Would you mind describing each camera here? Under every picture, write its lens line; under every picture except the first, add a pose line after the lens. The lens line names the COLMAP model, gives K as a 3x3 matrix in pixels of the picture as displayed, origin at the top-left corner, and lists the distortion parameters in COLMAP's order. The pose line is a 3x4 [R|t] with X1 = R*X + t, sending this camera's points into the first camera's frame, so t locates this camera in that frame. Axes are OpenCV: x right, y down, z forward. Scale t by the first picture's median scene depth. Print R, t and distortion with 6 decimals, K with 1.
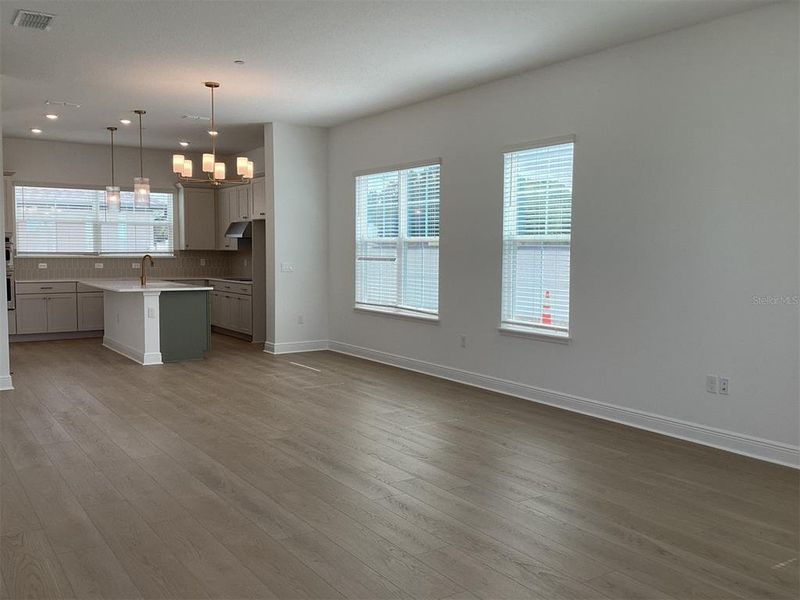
lens RADIAL K [[728.5, 0, 400.0], [0, 728.5, 300.0], [0, 0, 1]] dist [0.125774, -0.232415]
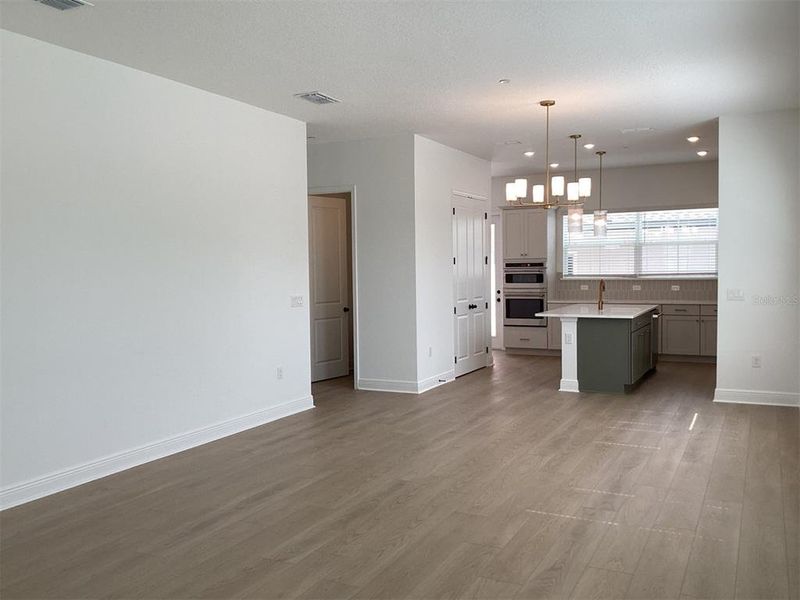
lens RADIAL K [[728.5, 0, 400.0], [0, 728.5, 300.0], [0, 0, 1]] dist [0.125774, -0.232415]
pose [[0.495737, 0.027346, -0.868042, 0.407949], [-0.042792, 0.999059, 0.007035, -0.032206], [0.867418, 0.033658, 0.496441, 0.321960]]
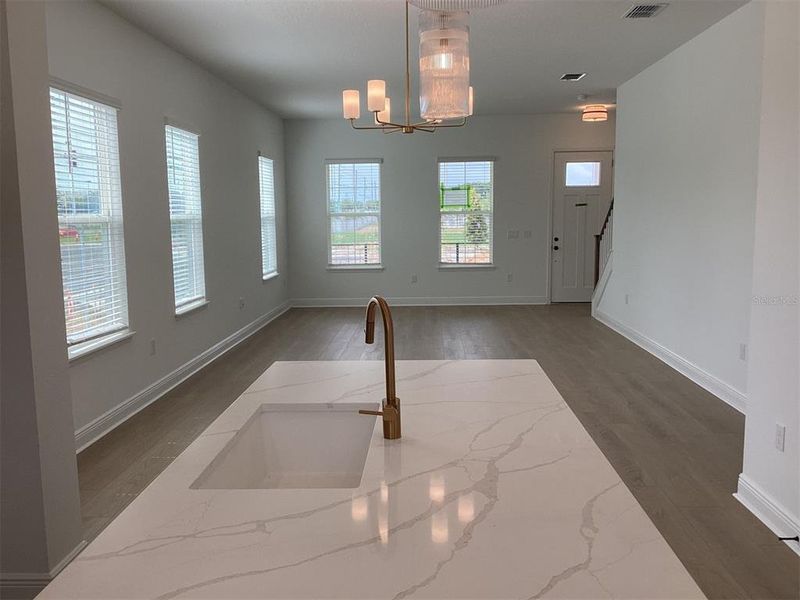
lens RADIAL K [[728.5, 0, 400.0], [0, 728.5, 300.0], [0, 0, 1]] dist [0.125774, -0.232415]
pose [[-0.793024, -0.069007, 0.605269, -0.301563], [0.052035, 0.982259, 0.180164, -0.099569], [-0.606964, 0.174369, -0.775365, 1.191383]]
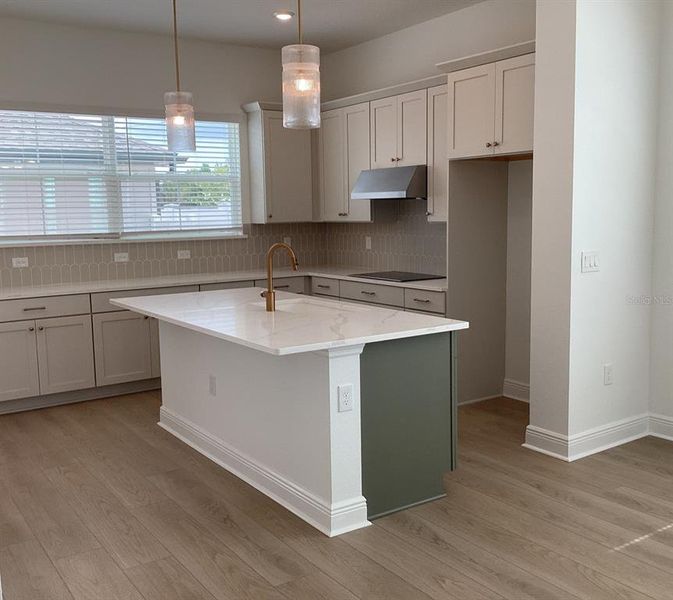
lens RADIAL K [[726.3, 0, 336.5], [0, 726.3, 300.0], [0, 0, 1]] dist [0.062482, -0.003286]
pose [[0.999648, -0.026205, 0.004173, -0.349237], [0.025935, 0.998140, 0.055167, -0.056491], [-0.005611, -0.055039, 0.998468, 0.639959]]
